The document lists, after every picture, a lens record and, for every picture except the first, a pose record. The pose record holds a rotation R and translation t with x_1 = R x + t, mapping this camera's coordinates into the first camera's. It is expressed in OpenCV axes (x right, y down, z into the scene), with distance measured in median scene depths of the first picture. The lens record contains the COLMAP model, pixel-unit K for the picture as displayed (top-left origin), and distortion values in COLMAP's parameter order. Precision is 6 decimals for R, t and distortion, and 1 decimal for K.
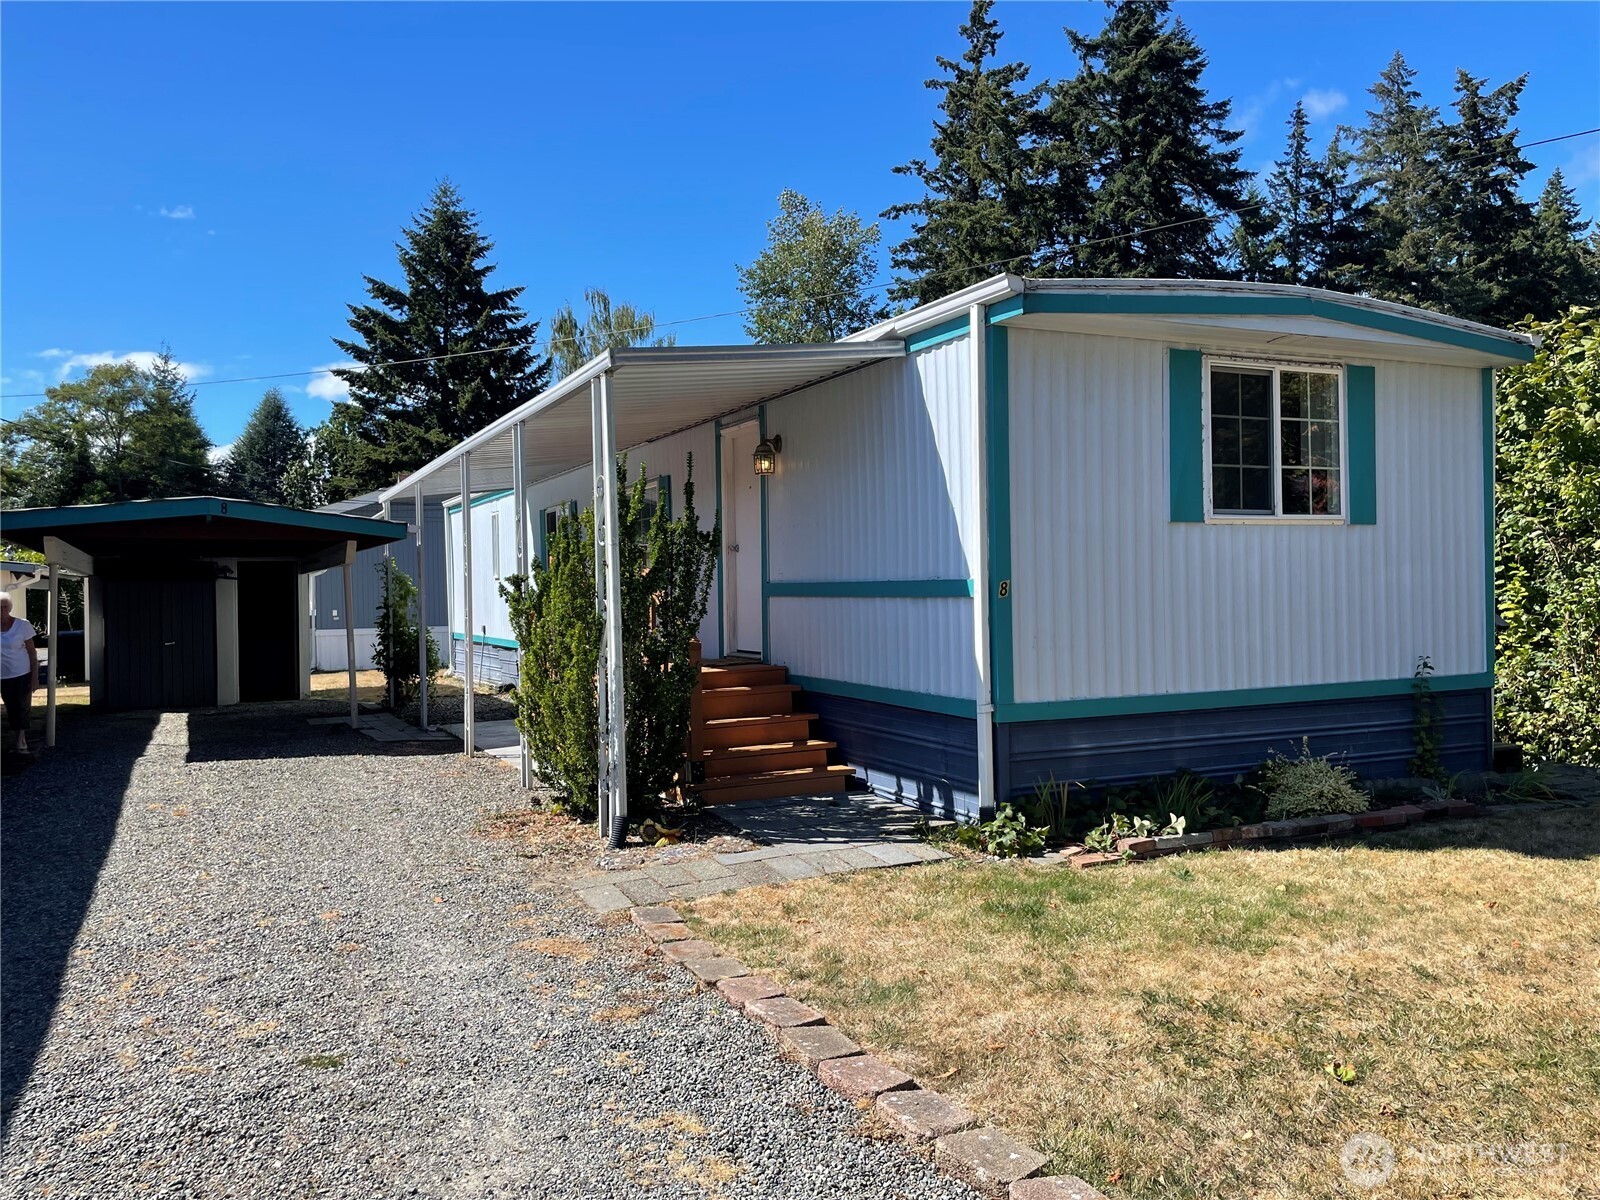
lens RADIAL K [[1214.8, 0, 801.1], [0, 1214.8, 590.5], [0, 0, 1]] dist [0.080945, -0.107017]
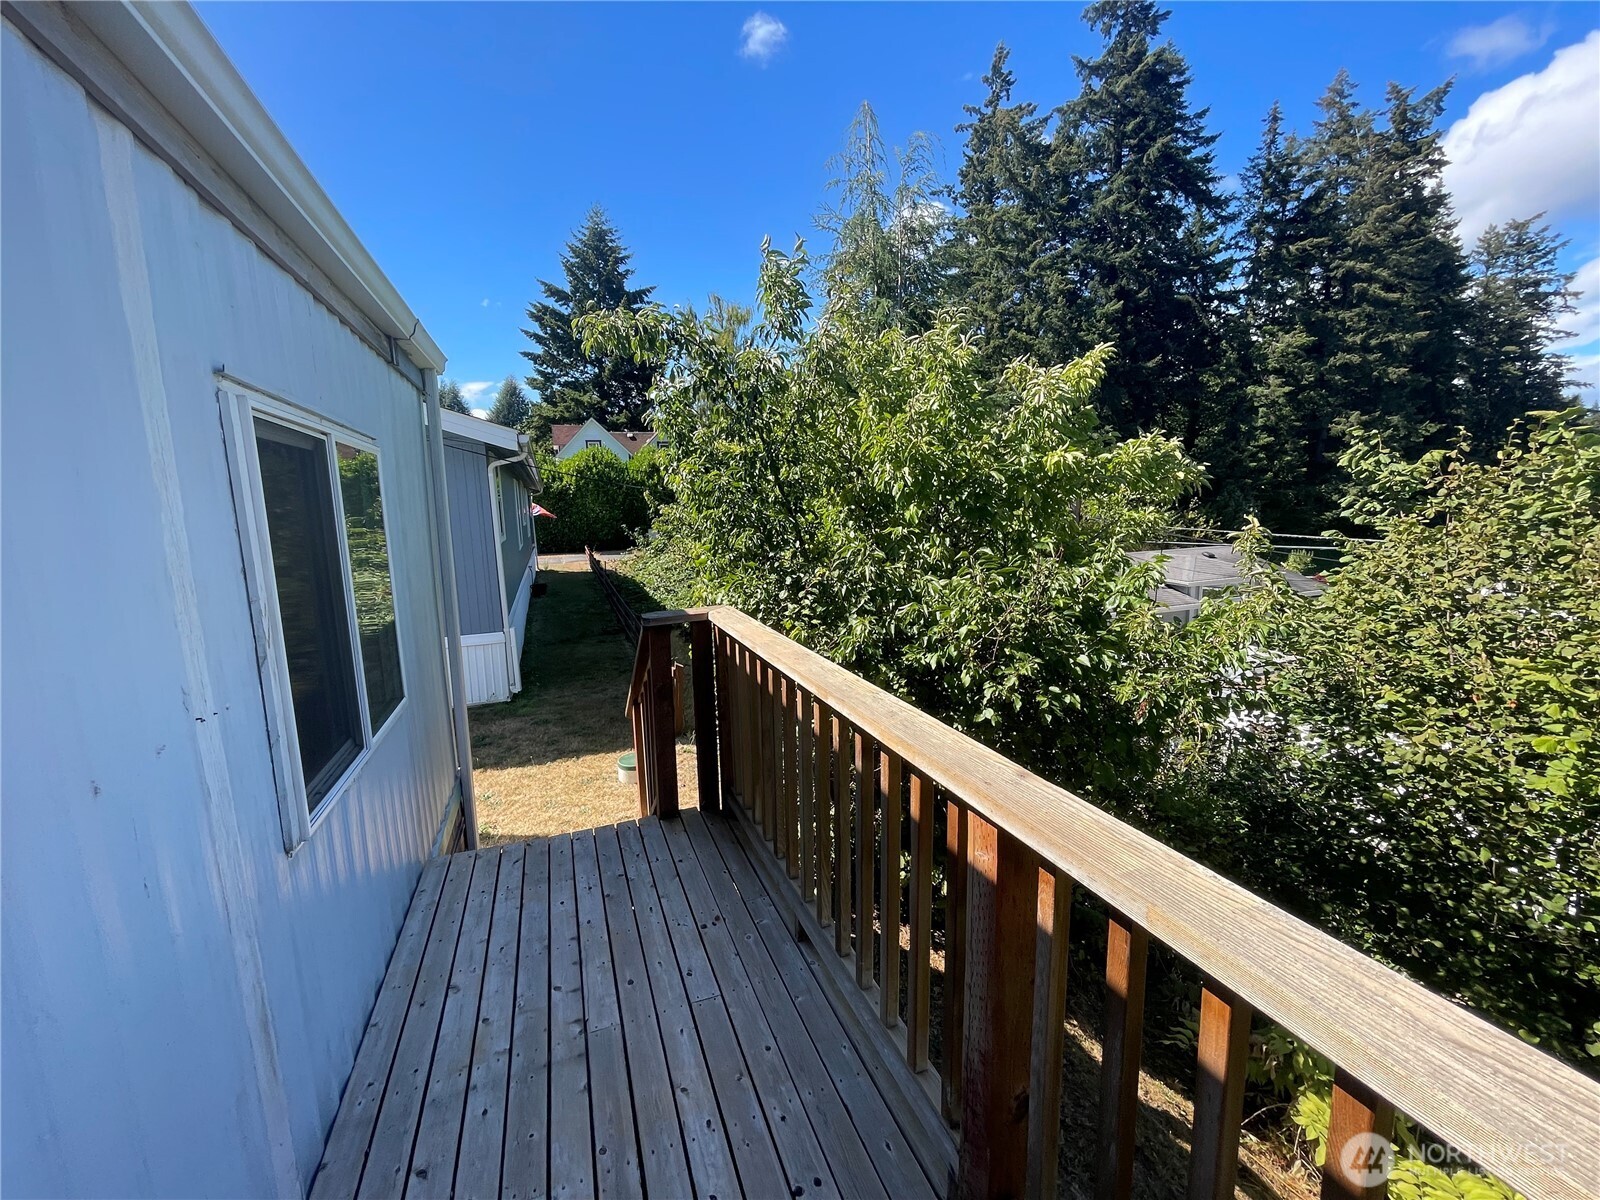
lens RADIAL K [[649.0, 0, 794.4], [0, 649.0, 590.2], [0, 0, 1]] dist [-0.010203, 0.003835]
pose [[0.994930, 0.004221, -0.100480, -0.000196], [0.009502, 0.990704, 0.135702, -0.028228], [0.100119, -0.135969, 0.985641, 0.778901]]
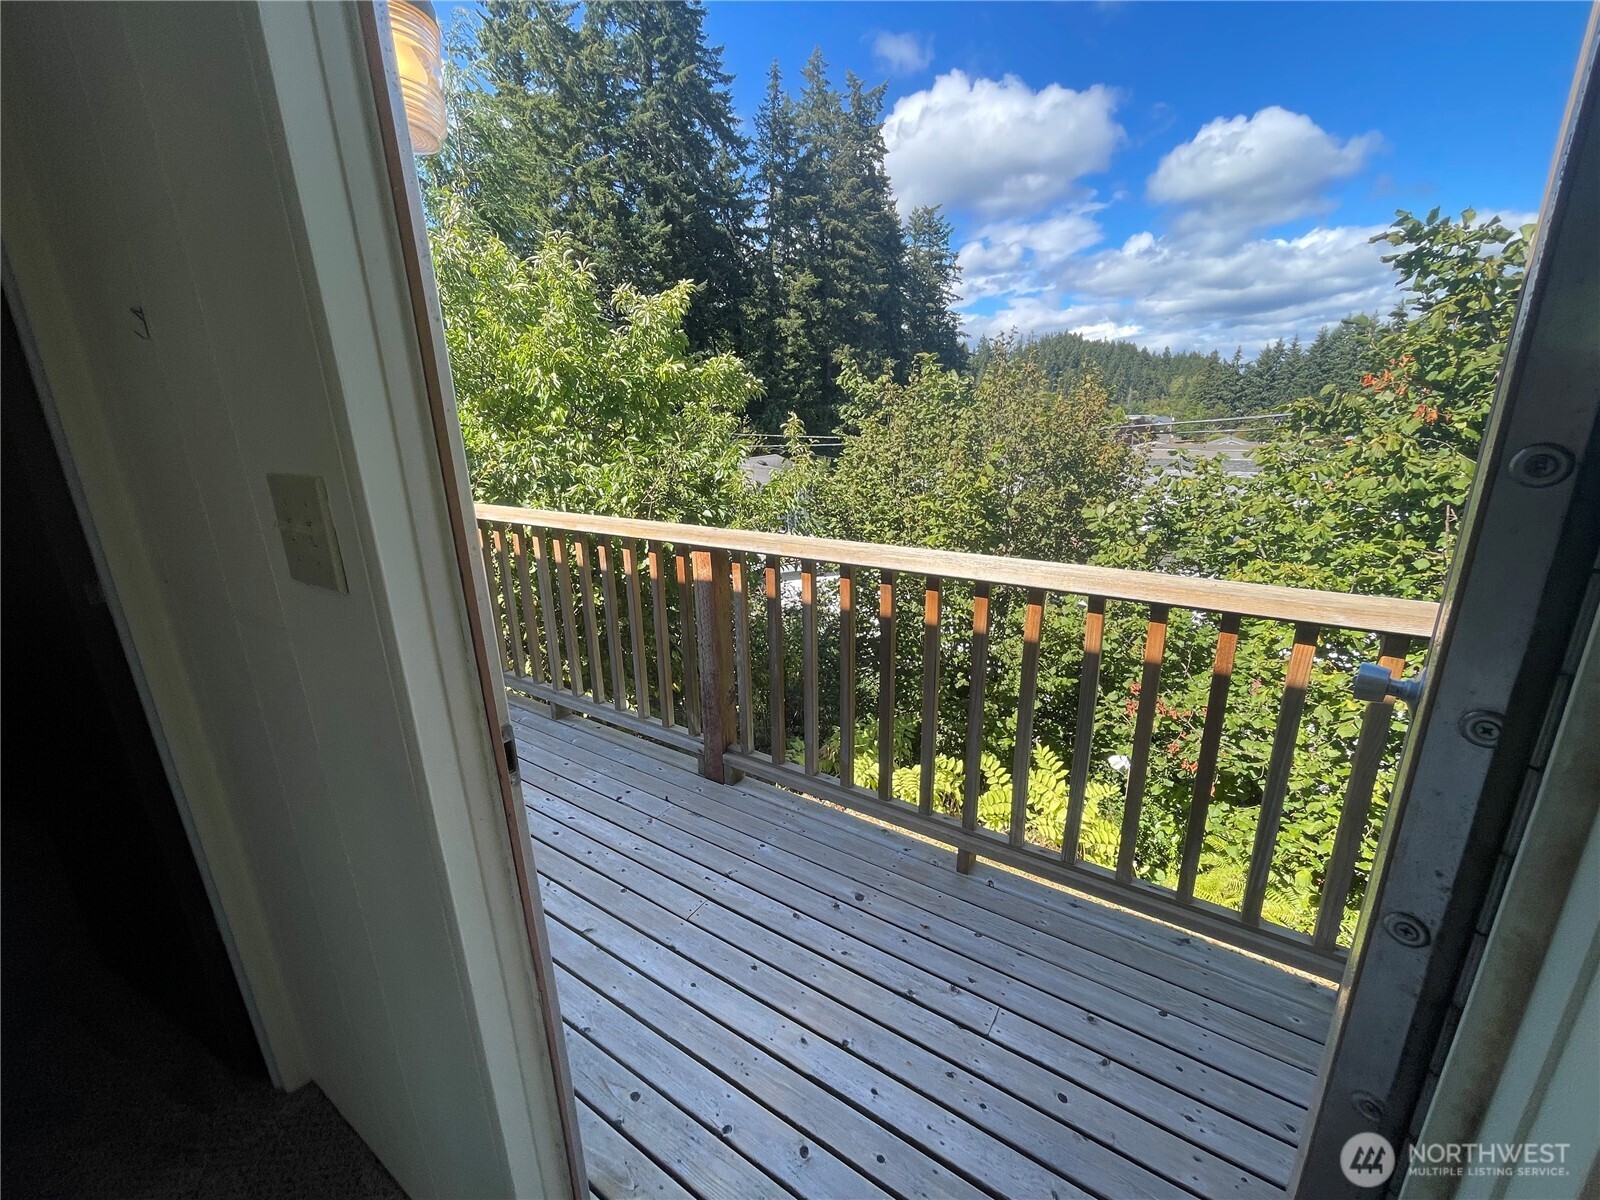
lens RADIAL K [[649.0, 0, 805.7], [0, 649.0, 595.8], [0, 0, 1]] dist [-0.010203, 0.003835]
pose [[0.858349, -0.150140, 0.490606, -0.035968], [0.015454, 0.963357, 0.267778, -0.021657], [-0.512833, -0.222265, 0.829217, 0.719340]]
